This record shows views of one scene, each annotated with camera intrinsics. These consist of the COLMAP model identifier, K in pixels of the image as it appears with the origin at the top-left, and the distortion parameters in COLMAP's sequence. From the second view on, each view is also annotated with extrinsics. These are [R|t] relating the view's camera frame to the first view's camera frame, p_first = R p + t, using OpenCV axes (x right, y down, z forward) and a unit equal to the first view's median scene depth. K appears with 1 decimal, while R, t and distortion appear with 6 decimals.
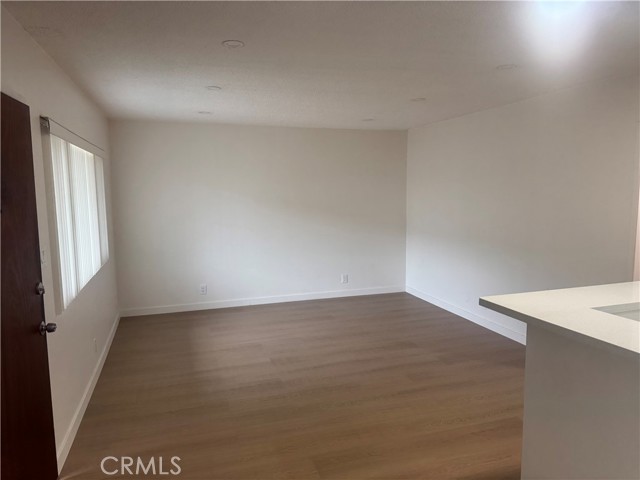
lens RADIAL K [[449.5, 0, 320.0], [0, 449.5, 240.0], [0, 0, 1]] dist [0.061014, -0.082986]
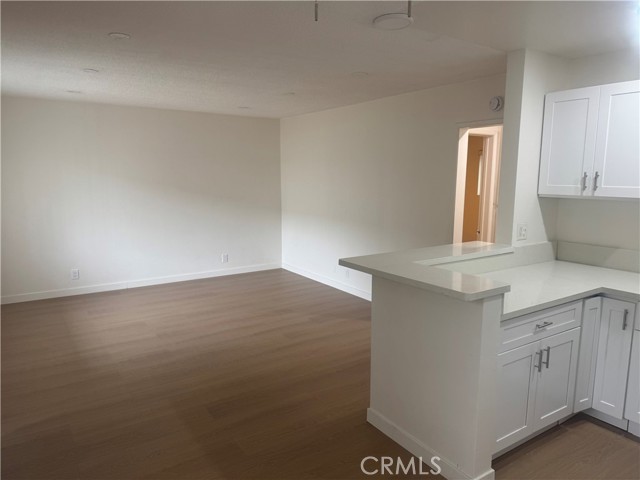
lens RADIAL K [[449.5, 0, 320.0], [0, 449.5, 240.0], [0, 0, 1]] dist [0.061014, -0.082986]
pose [[0.961695, -0.022882, 0.273164, -0.024898], [0.013592, 0.999265, 0.035853, 0.010639], [-0.273784, -0.030767, 0.961299, -0.108323]]
